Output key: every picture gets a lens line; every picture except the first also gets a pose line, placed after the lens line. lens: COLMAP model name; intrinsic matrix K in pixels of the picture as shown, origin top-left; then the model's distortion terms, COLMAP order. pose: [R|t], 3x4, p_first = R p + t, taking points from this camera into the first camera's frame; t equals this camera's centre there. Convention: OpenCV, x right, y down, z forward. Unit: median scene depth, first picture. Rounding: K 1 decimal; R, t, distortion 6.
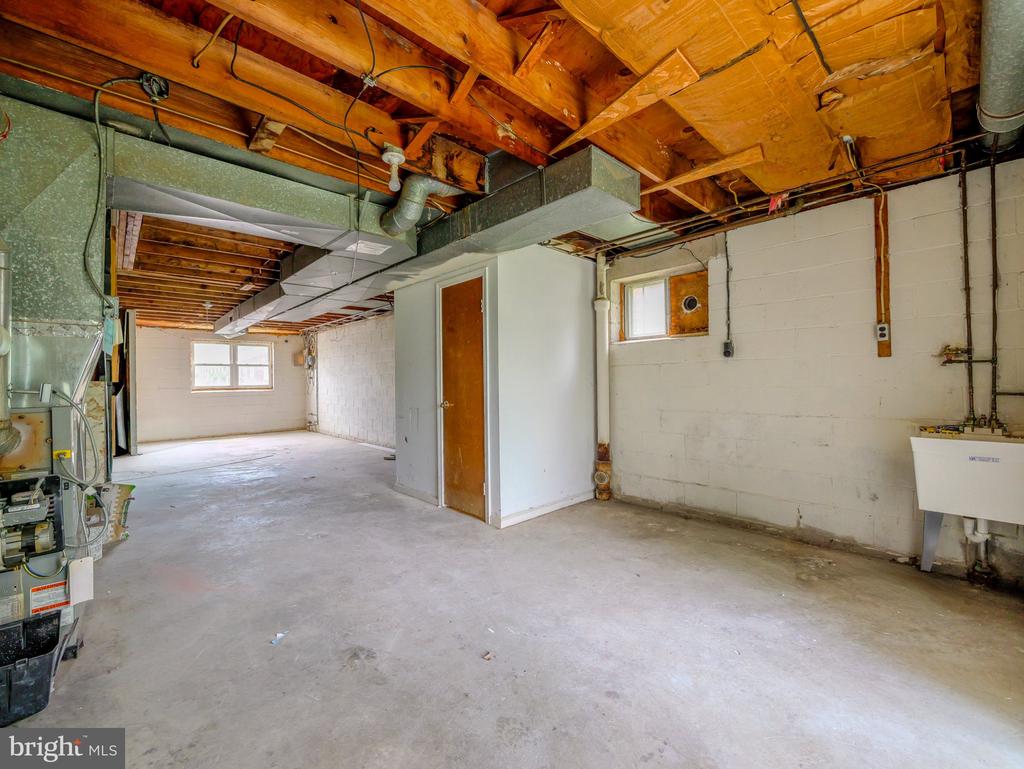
lens RADIAL K [[428.3, 0, 507.7], [0, 428.3, 379.9], [0, 0, 1]] dist [-0.001115, -0.000313]
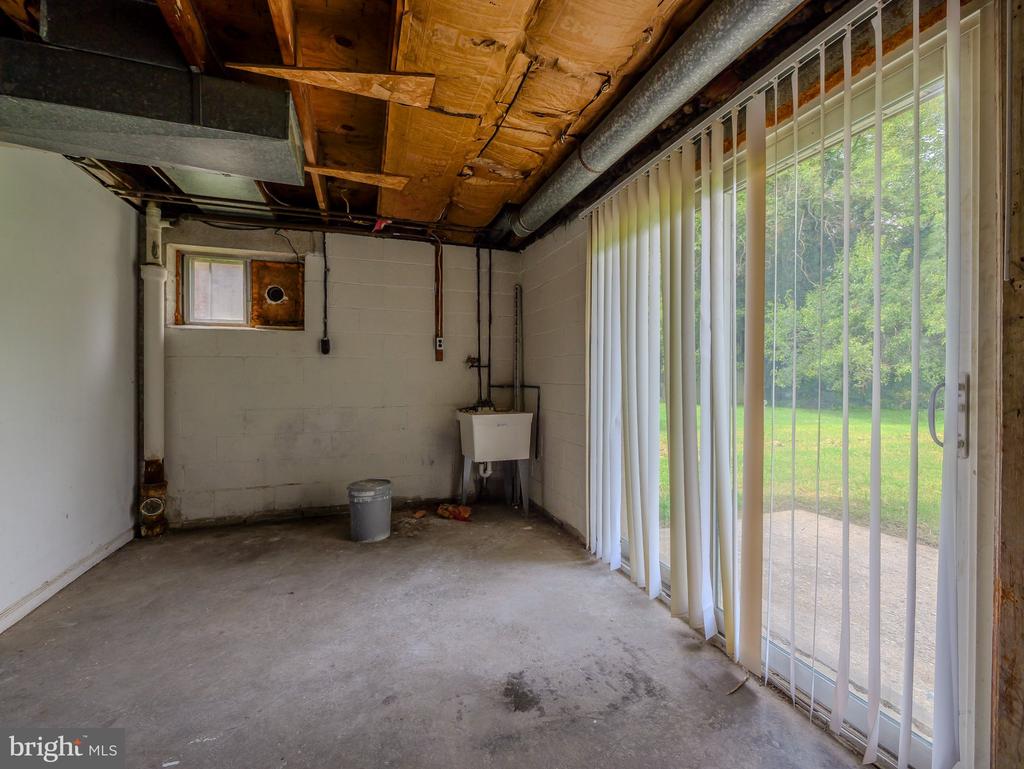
lens RADIAL K [[428.3, 0, 507.7], [0, 428.3, 379.9], [0, 0, 1]] dist [-0.001115, -0.000313]
pose [[0.415766, 0.004186, 0.909462, -0.248533], [-0.009390, 0.999956, -0.000309, 0.005326], [-0.909423, -0.008412, 0.415787, 0.170699]]
